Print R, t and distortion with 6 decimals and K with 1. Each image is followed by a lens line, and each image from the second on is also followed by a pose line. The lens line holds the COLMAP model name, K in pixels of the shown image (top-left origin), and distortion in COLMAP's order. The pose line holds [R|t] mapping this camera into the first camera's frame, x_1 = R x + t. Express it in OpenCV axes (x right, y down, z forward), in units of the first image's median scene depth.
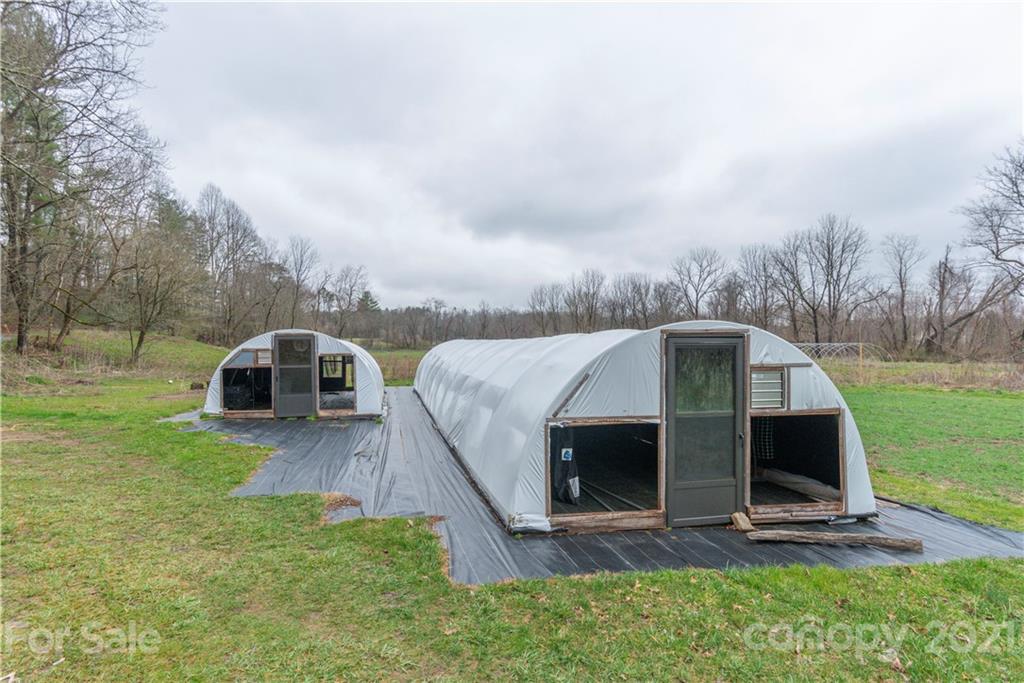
lens RADIAL K [[517.4, 0, 503.2], [0, 517.4, 362.4], [0, 0, 1]] dist [-0.000922, -0.000311]
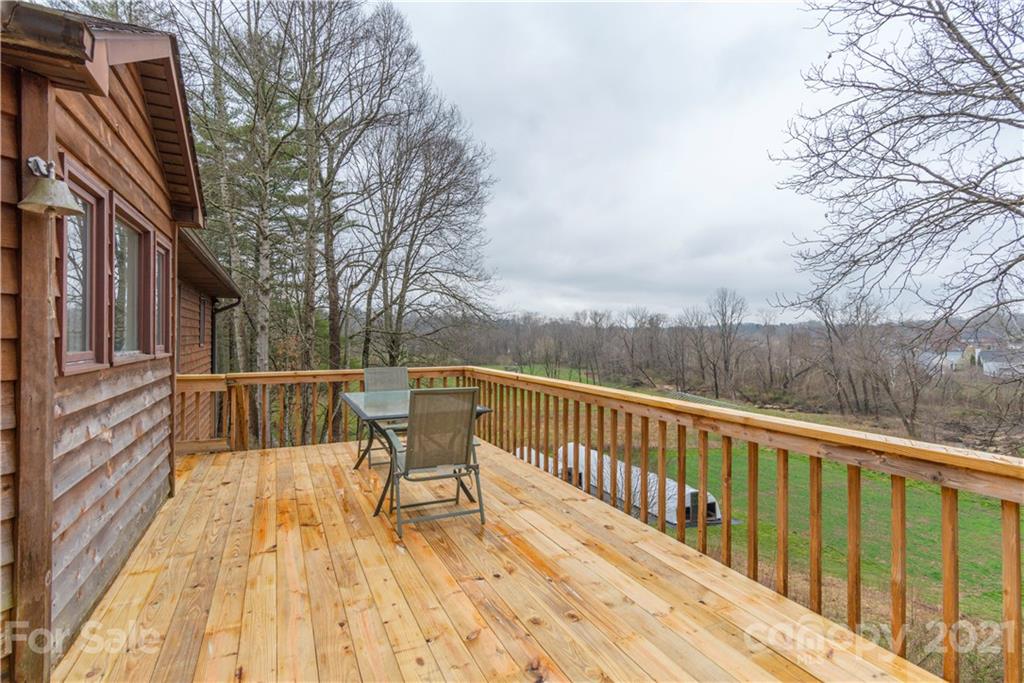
lens RADIAL K [[507.3, 0, 512.0], [0, 507.3, 341.5], [0, 0, 1]] dist [0.010053, -0.000134]
pose [[0.987283, 0.004175, 0.158917, -2.826036], [0.001521, 0.999361, -0.035704, -1.664425], [-0.158964, 0.035492, 0.986646, -4.851238]]
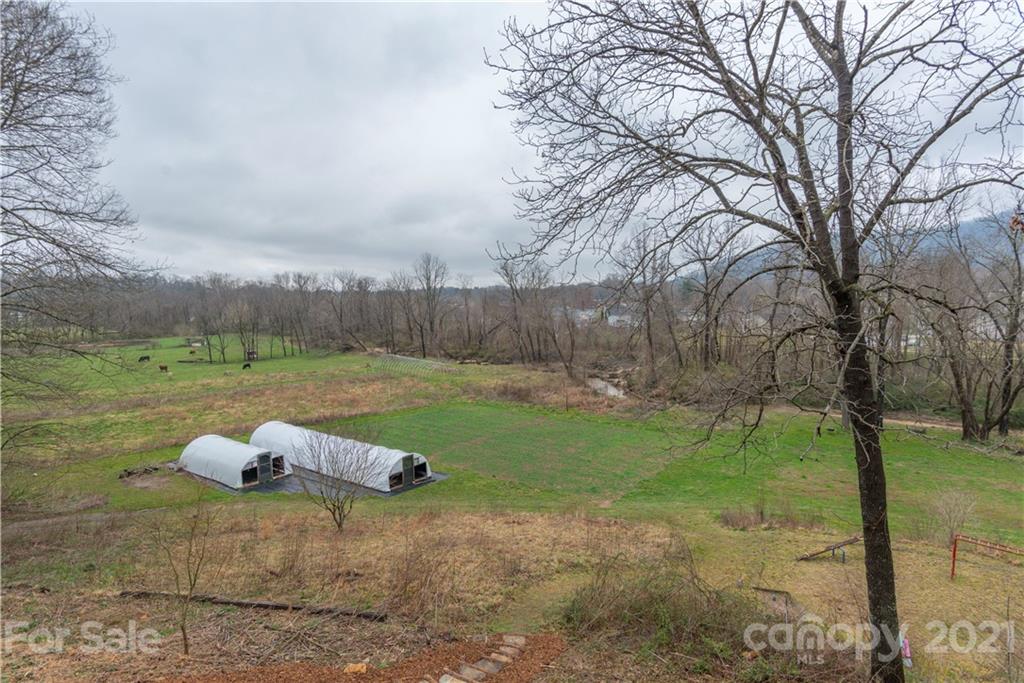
lens RADIAL K [[501.3, 0, 514.6], [0, 501.3, 325.0], [0, 0, 1]] dist [0.003472, 0.000070]
pose [[0.749071, -0.038838, 0.661350, -2.615016], [0.038026, 0.999155, 0.015606, -1.679549], [-0.661397, 0.013459, 0.749915, -4.483251]]
